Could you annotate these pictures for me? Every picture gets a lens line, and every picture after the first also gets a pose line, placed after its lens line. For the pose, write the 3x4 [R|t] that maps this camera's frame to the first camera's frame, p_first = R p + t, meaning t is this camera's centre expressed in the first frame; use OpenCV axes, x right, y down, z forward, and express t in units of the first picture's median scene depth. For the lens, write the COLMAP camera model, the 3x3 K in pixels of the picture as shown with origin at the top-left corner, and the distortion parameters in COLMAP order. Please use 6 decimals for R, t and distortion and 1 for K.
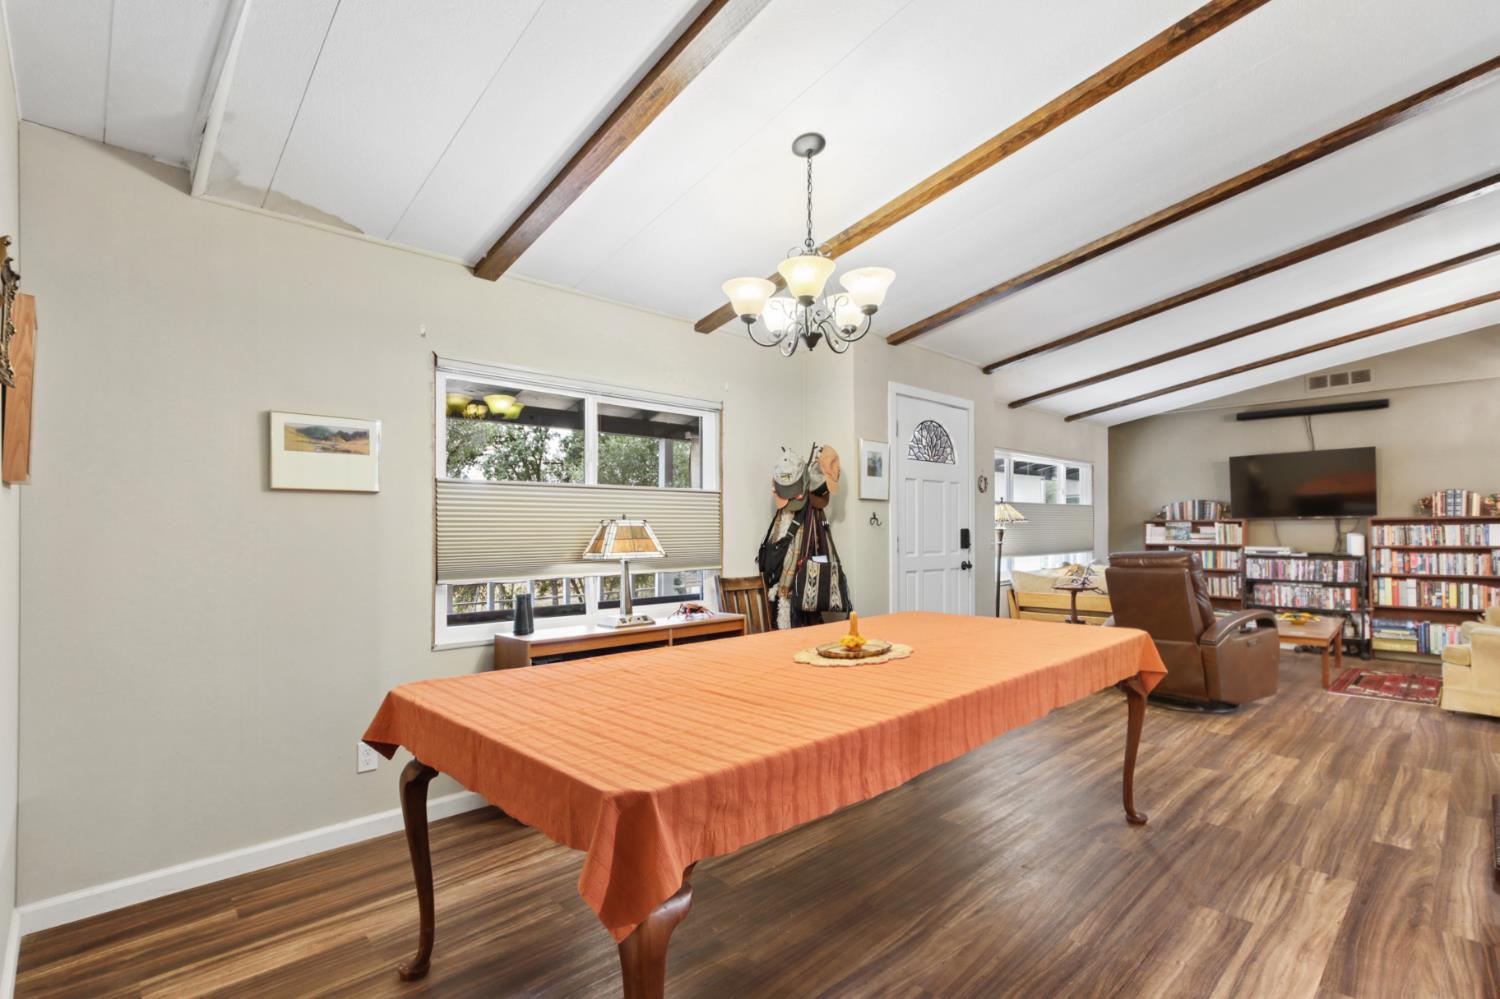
lens RADIAL K [[707.8, 0, 754.6], [0, 707.8, 547.8], [0, 0, 1]] dist [-0.000395, -0.000145]
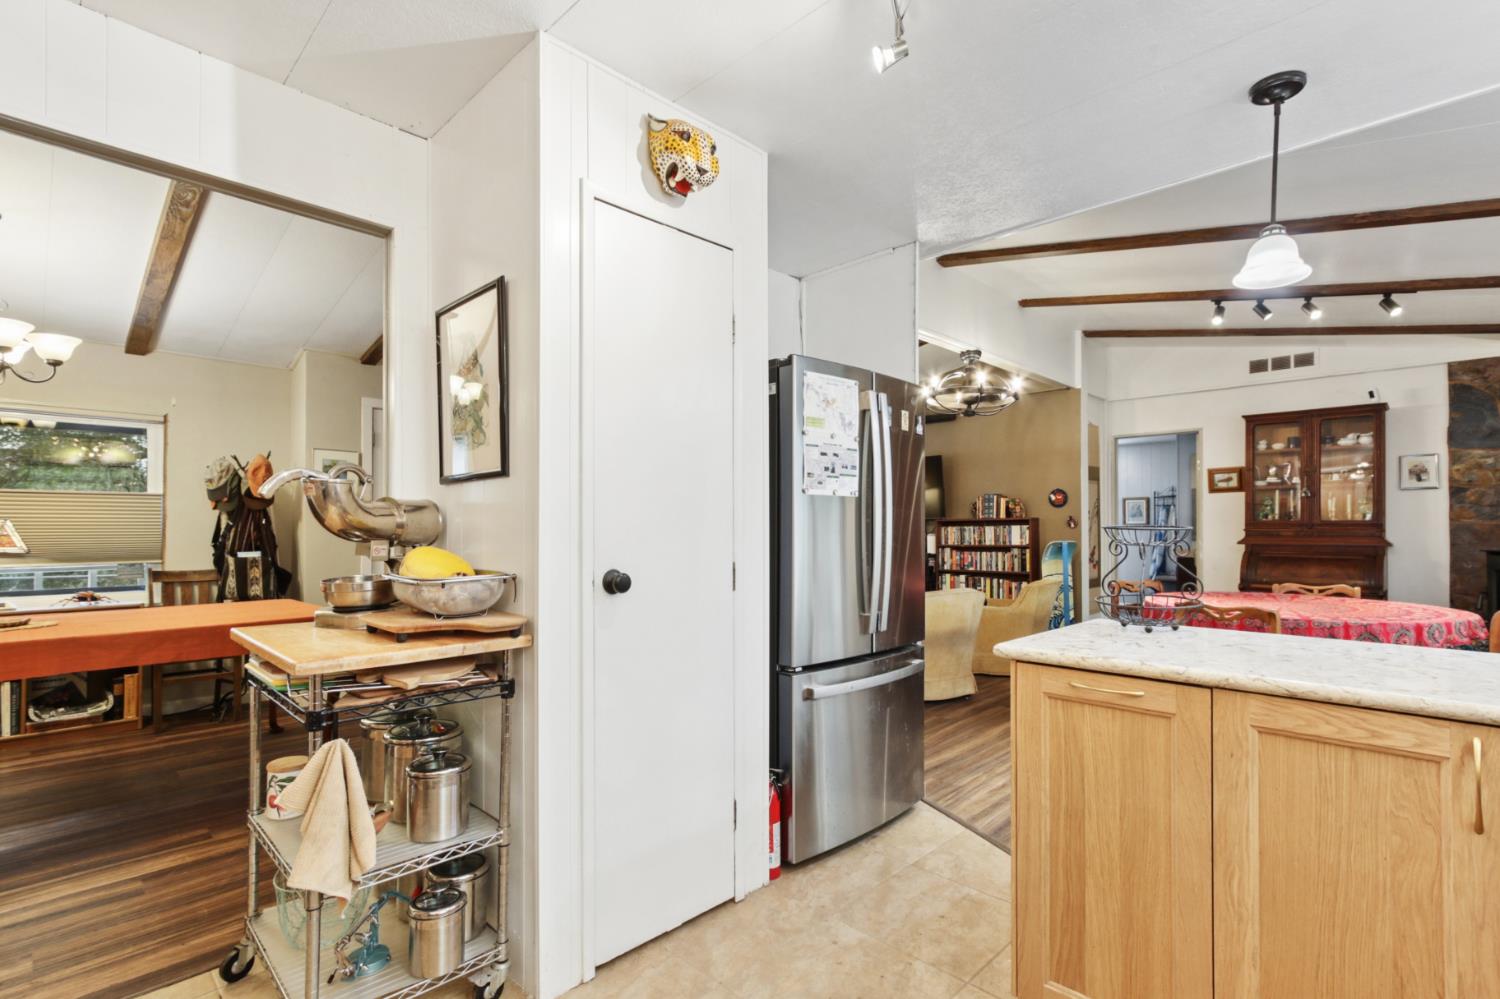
lens RADIAL K [[707.8, 0, 754.6], [0, 707.8, 547.8], [0, 0, 1]] dist [-0.000395, -0.000145]
pose [[0.999585, 0.002026, 0.028726, 0.583467], [-0.002041, 0.999998, 0.000512, 0.002153], [-0.028725, -0.000571, 0.999587, -0.105984]]
